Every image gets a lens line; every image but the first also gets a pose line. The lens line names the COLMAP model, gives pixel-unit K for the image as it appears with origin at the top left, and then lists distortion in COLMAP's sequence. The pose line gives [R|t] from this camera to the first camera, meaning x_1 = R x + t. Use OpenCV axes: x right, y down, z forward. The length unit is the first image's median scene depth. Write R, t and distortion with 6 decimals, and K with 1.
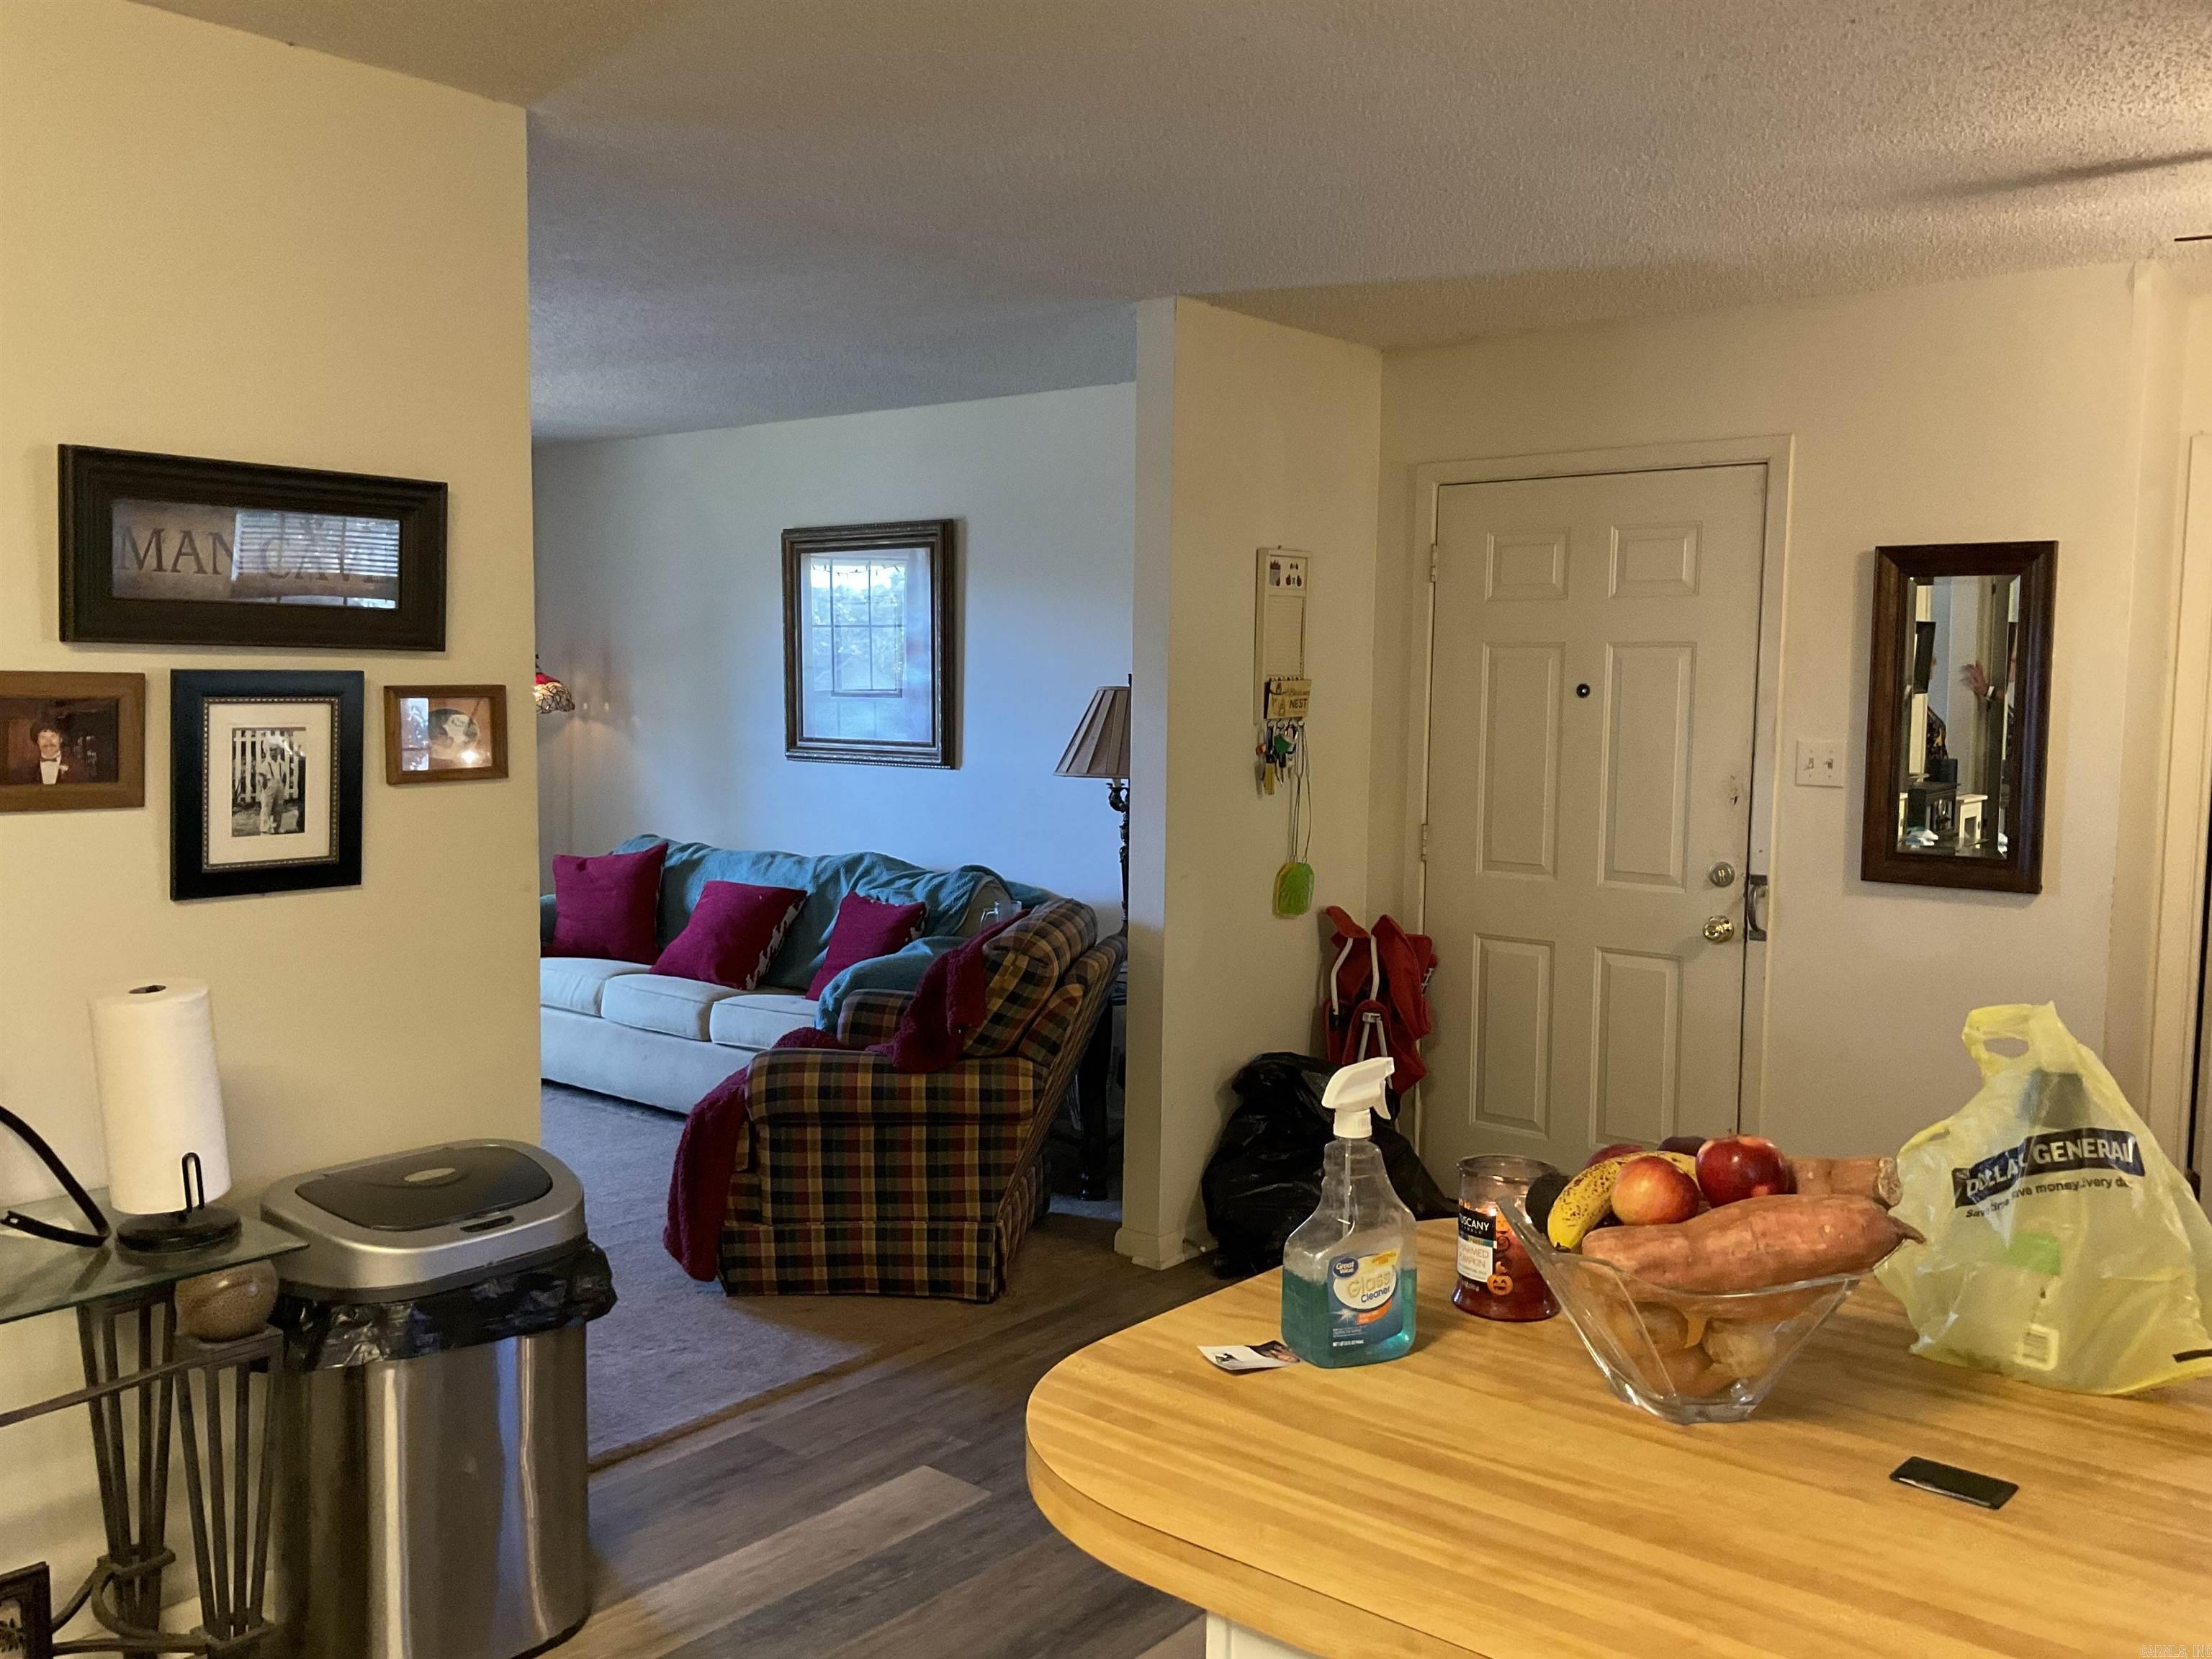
lens RADIAL K [[1819.0, 0, 1095.7], [0, 1819.0, 829.9], [0, 0, 1]] dist [0.103811, -0.206078]
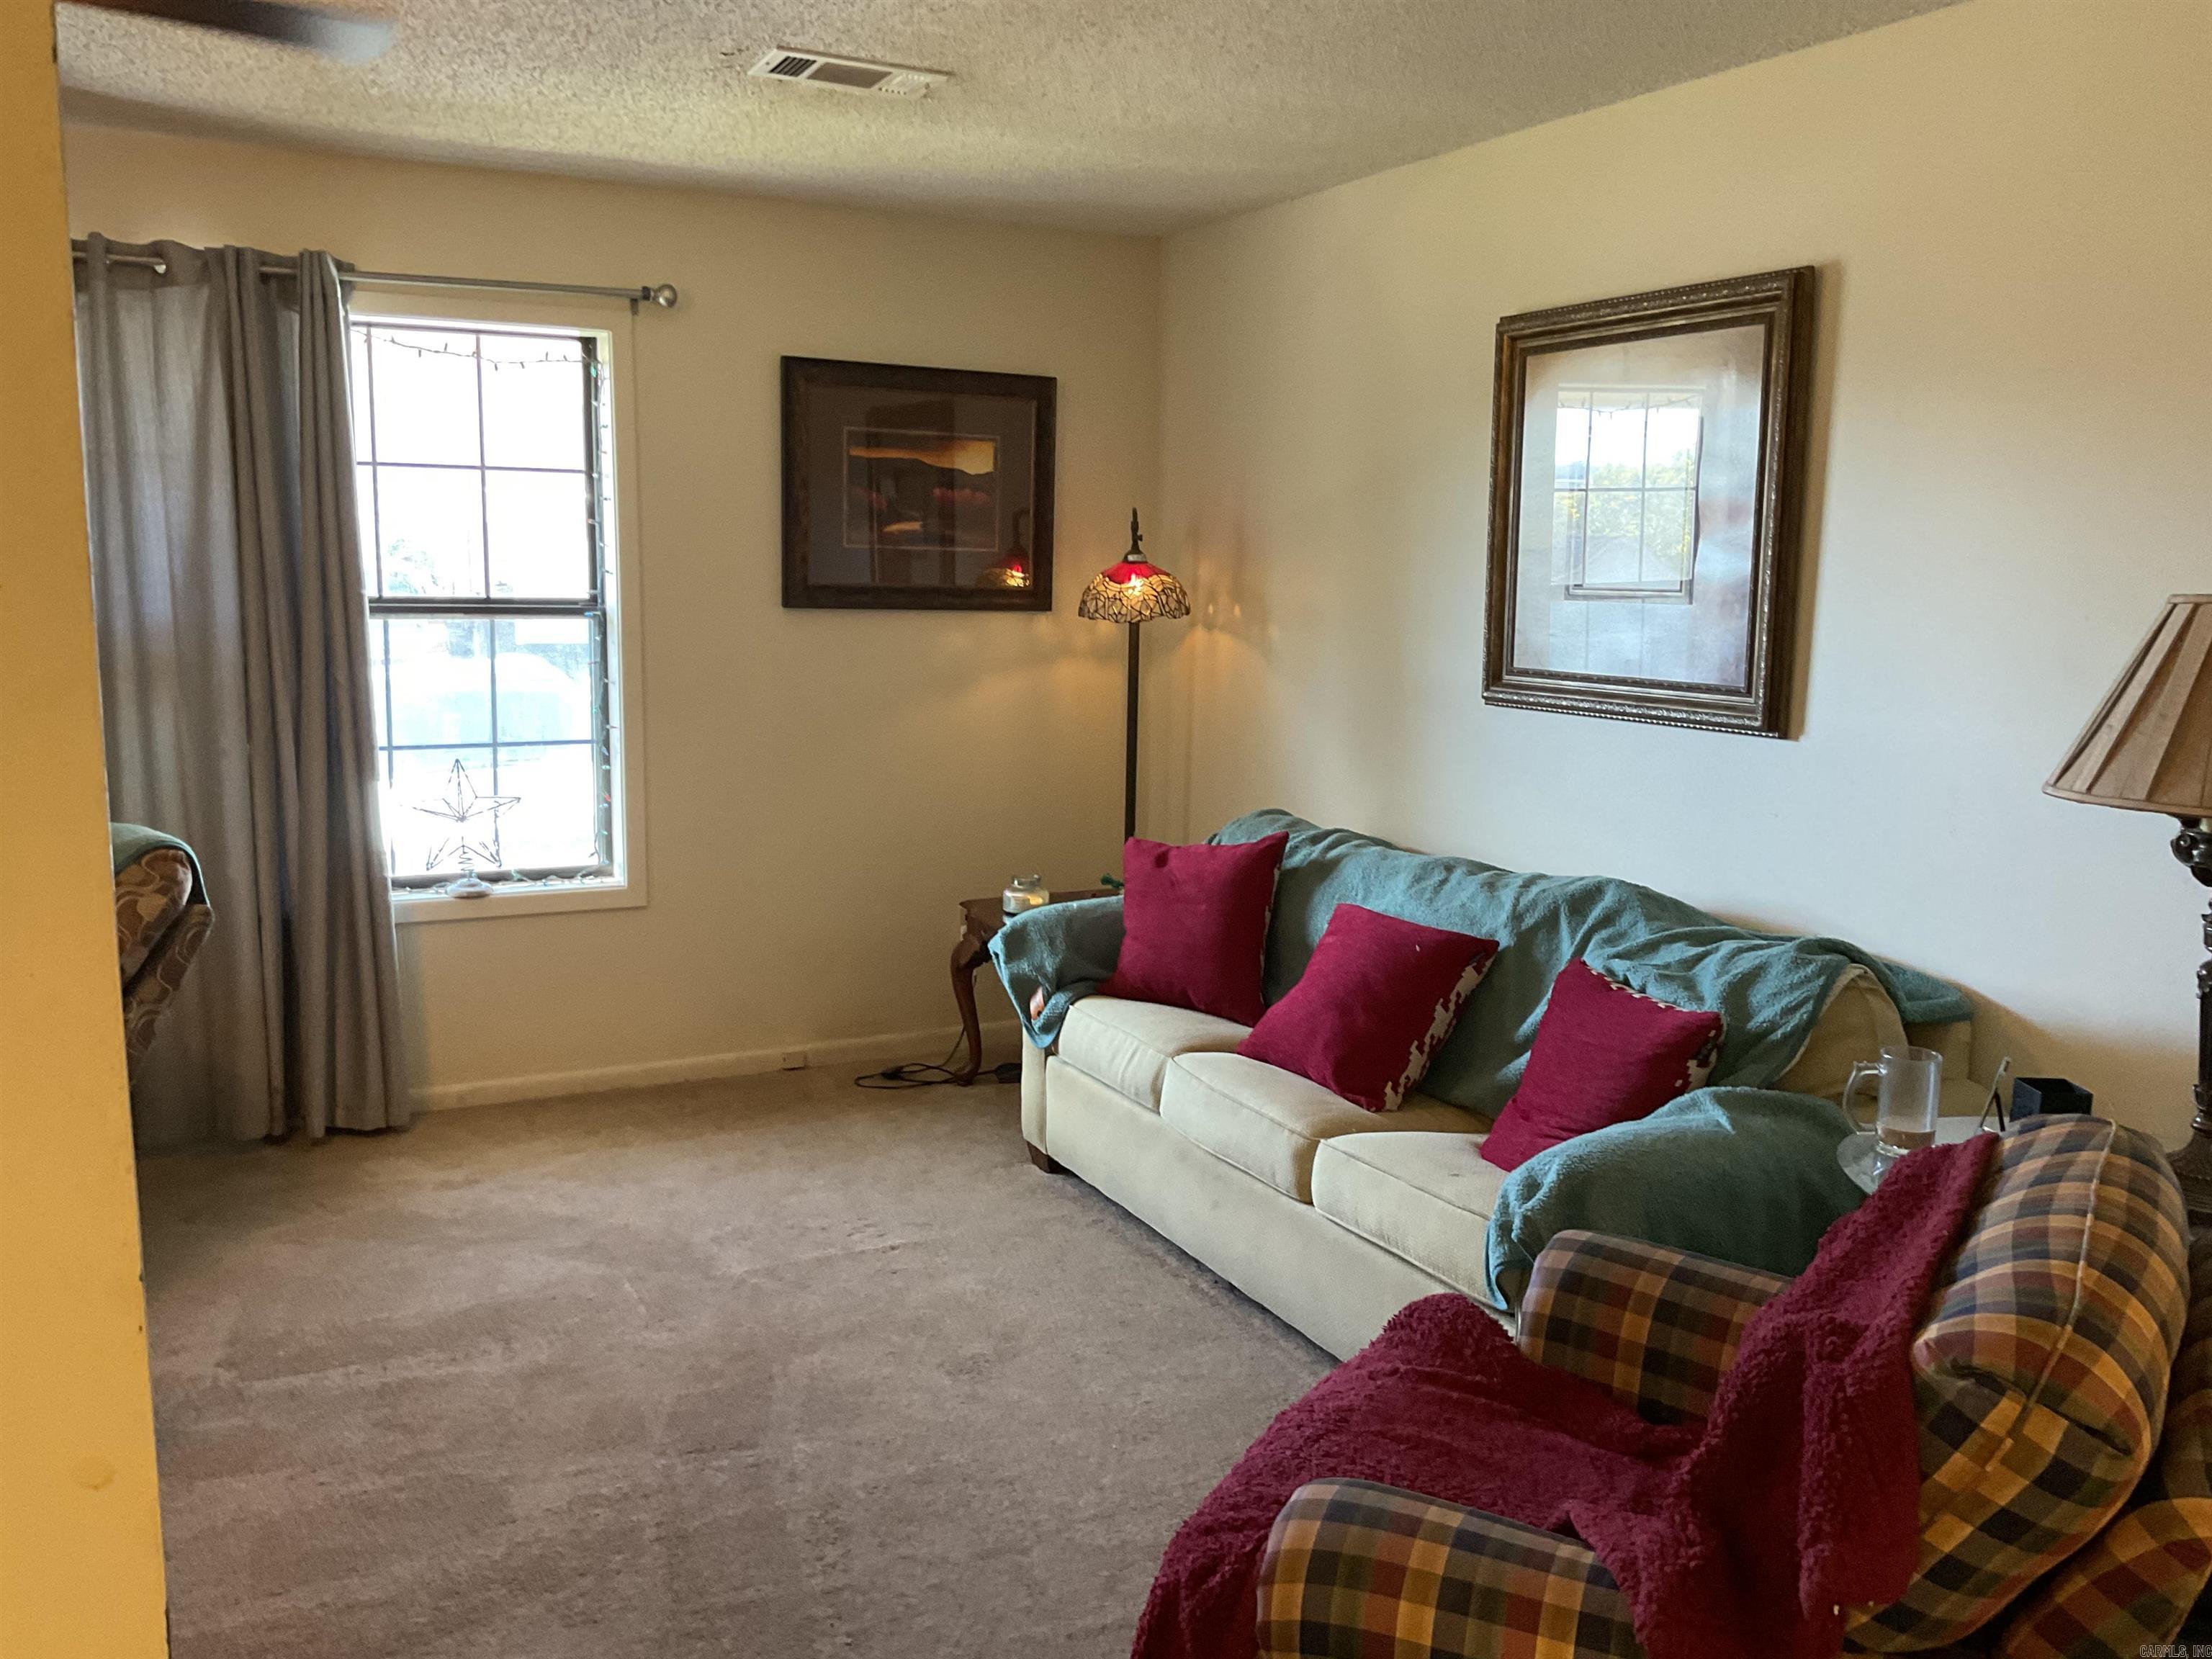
lens RADIAL K [[1819.0, 0, 1095.7], [0, 1819.0, 829.9], [0, 0, 1]] dist [0.103811, -0.206078]
pose [[0.917555, 0.058337, -0.393306, -0.049668], [-0.033346, 0.996984, 0.070083, -0.037737], [0.396208, -0.051190, 0.916733, 0.417337]]
